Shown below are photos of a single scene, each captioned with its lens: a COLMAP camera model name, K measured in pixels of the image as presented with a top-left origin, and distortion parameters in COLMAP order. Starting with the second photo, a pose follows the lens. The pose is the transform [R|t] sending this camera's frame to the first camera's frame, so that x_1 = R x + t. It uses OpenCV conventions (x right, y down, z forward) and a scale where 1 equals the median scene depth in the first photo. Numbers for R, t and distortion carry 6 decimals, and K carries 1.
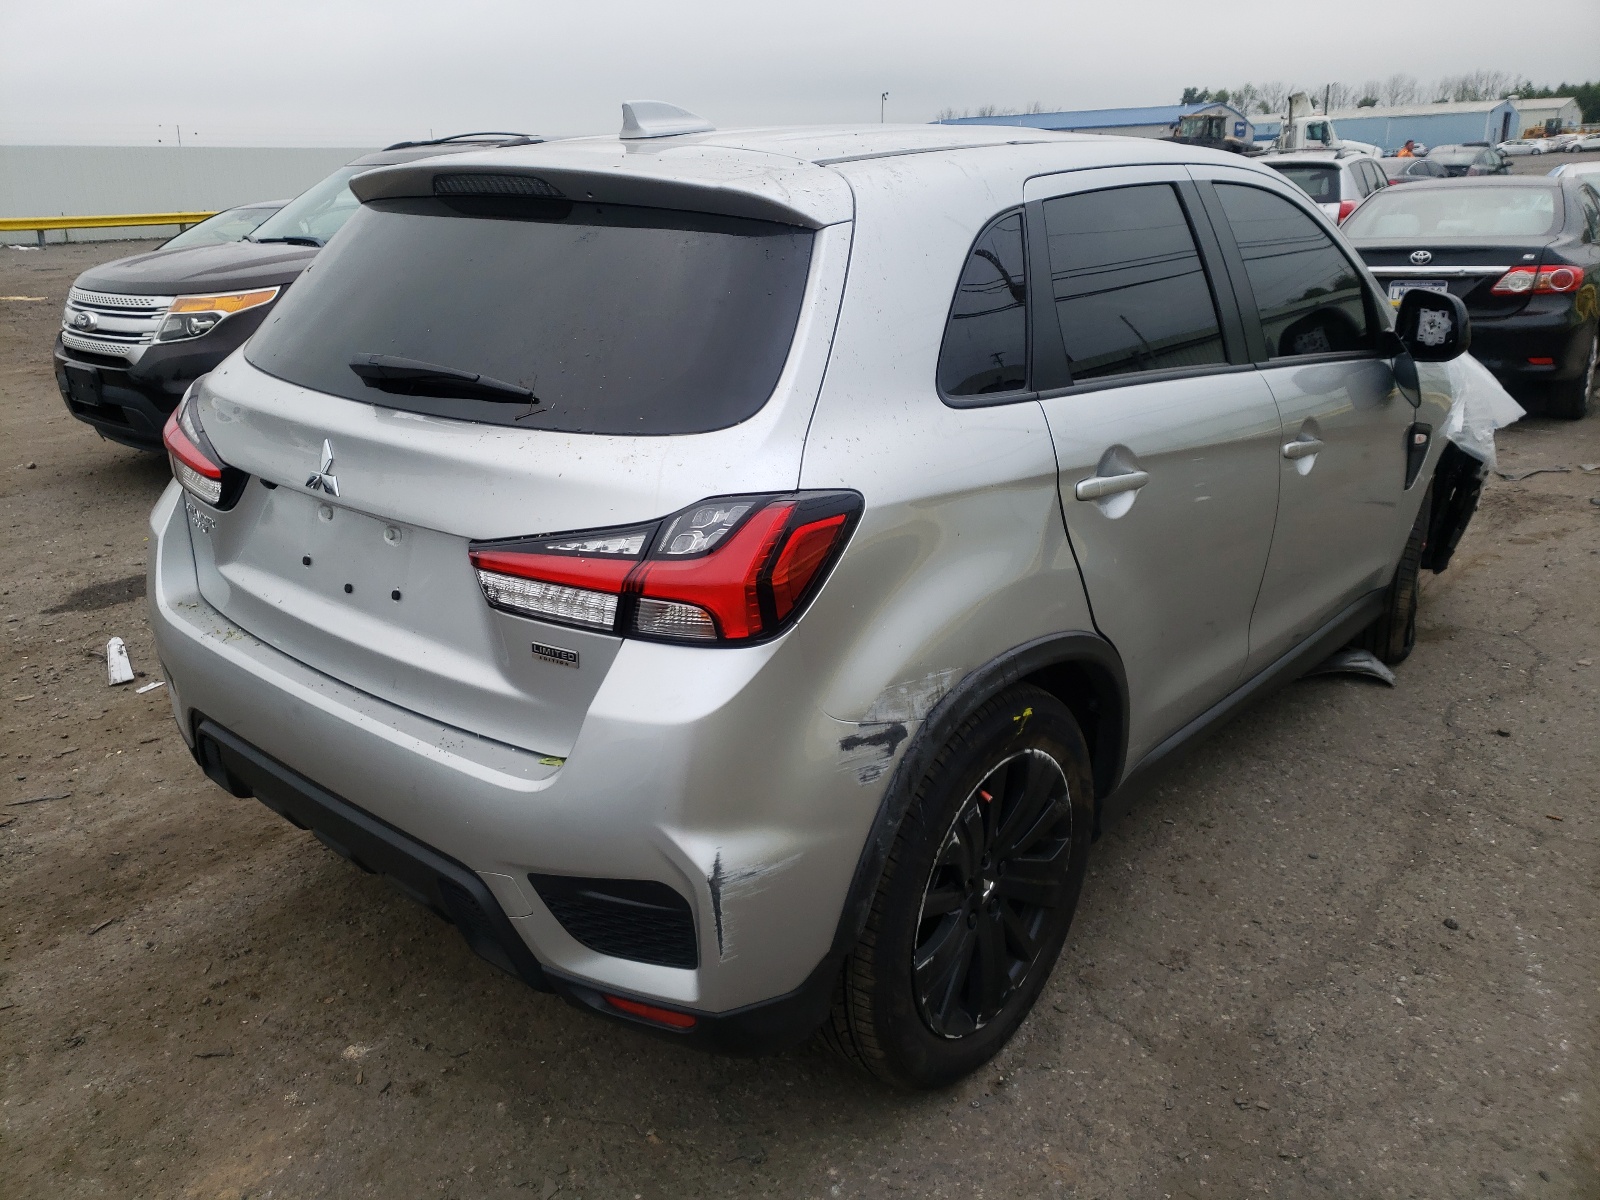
lens RADIAL K [[1263.3, 0, 796.8], [0, 1263.3, 596.8], [0, 0, 1]] dist [0.024257, -0.004688]
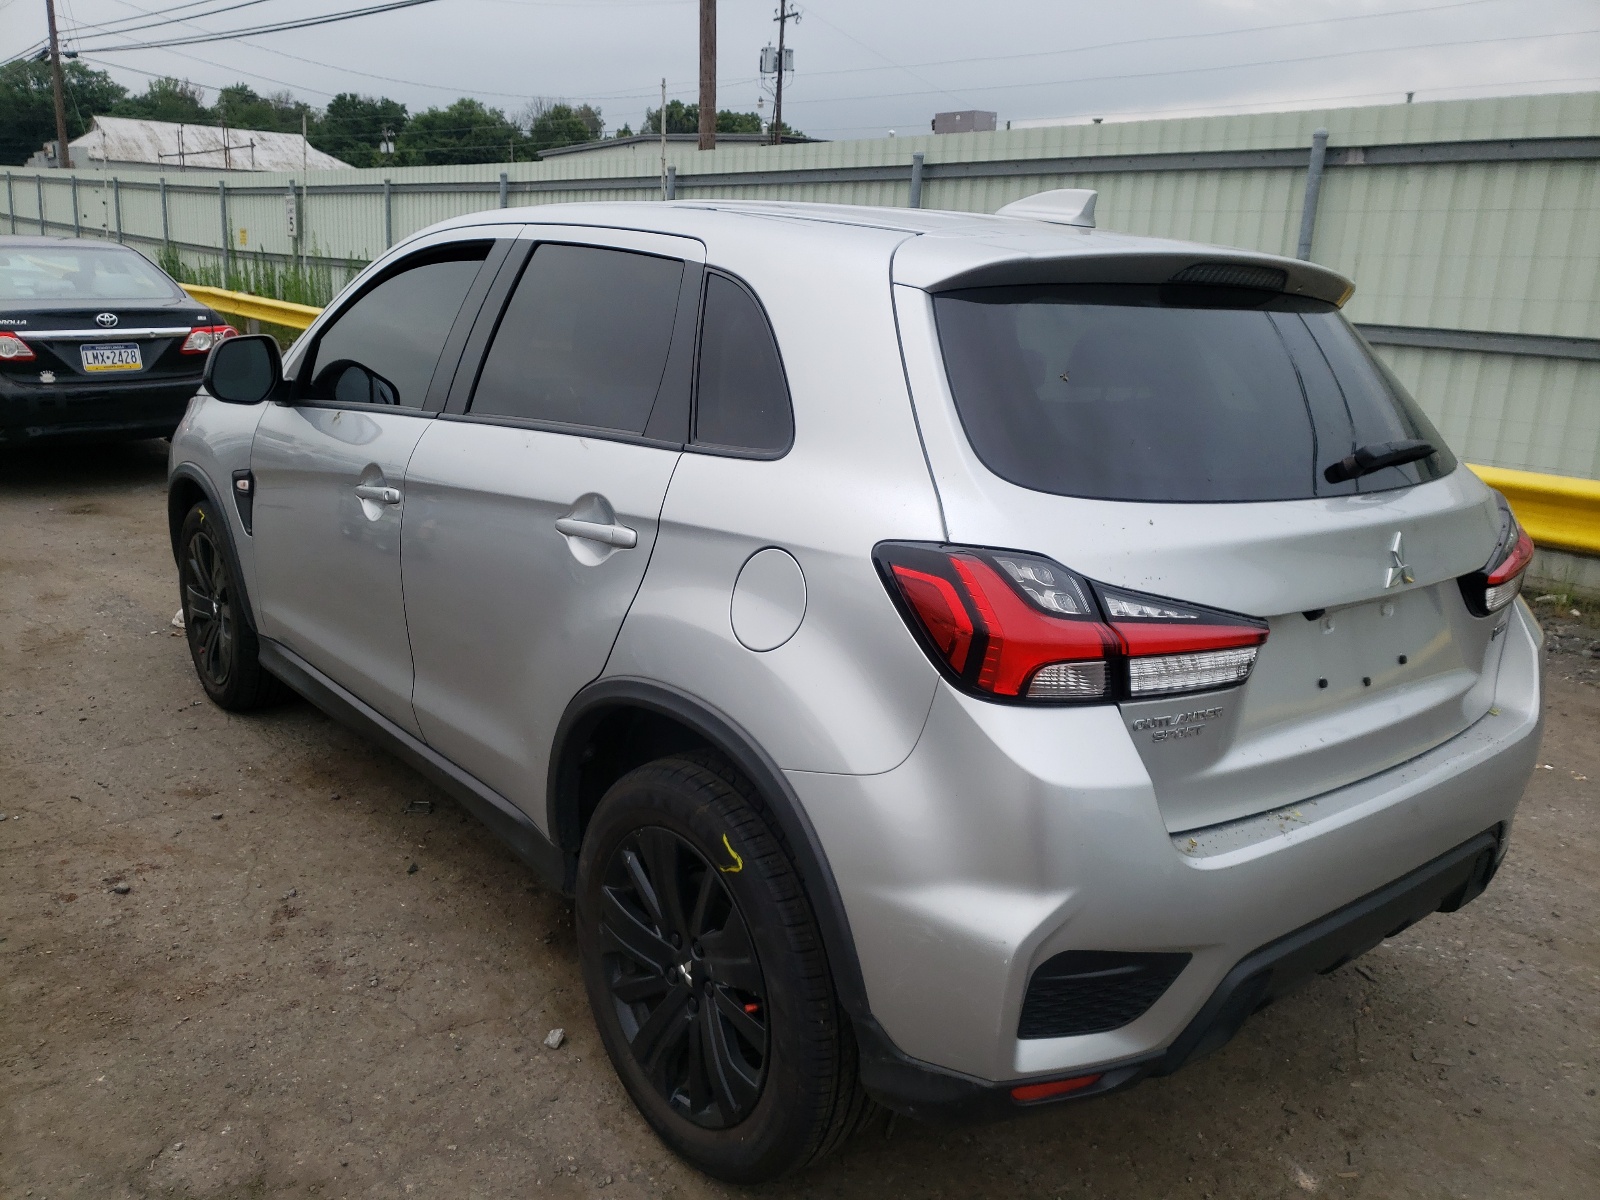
lens RADIAL K [[1263.3, 0, 797.0], [0, 1263.3, 599.5], [0, 0, 1]] dist [0.024257, -0.004688]
pose [[0.151143, -0.235892, 0.959954, -0.410458], [0.266293, 0.944926, 0.190272, -0.113542], [-0.951968, 0.226871, 0.205635, 0.361001]]
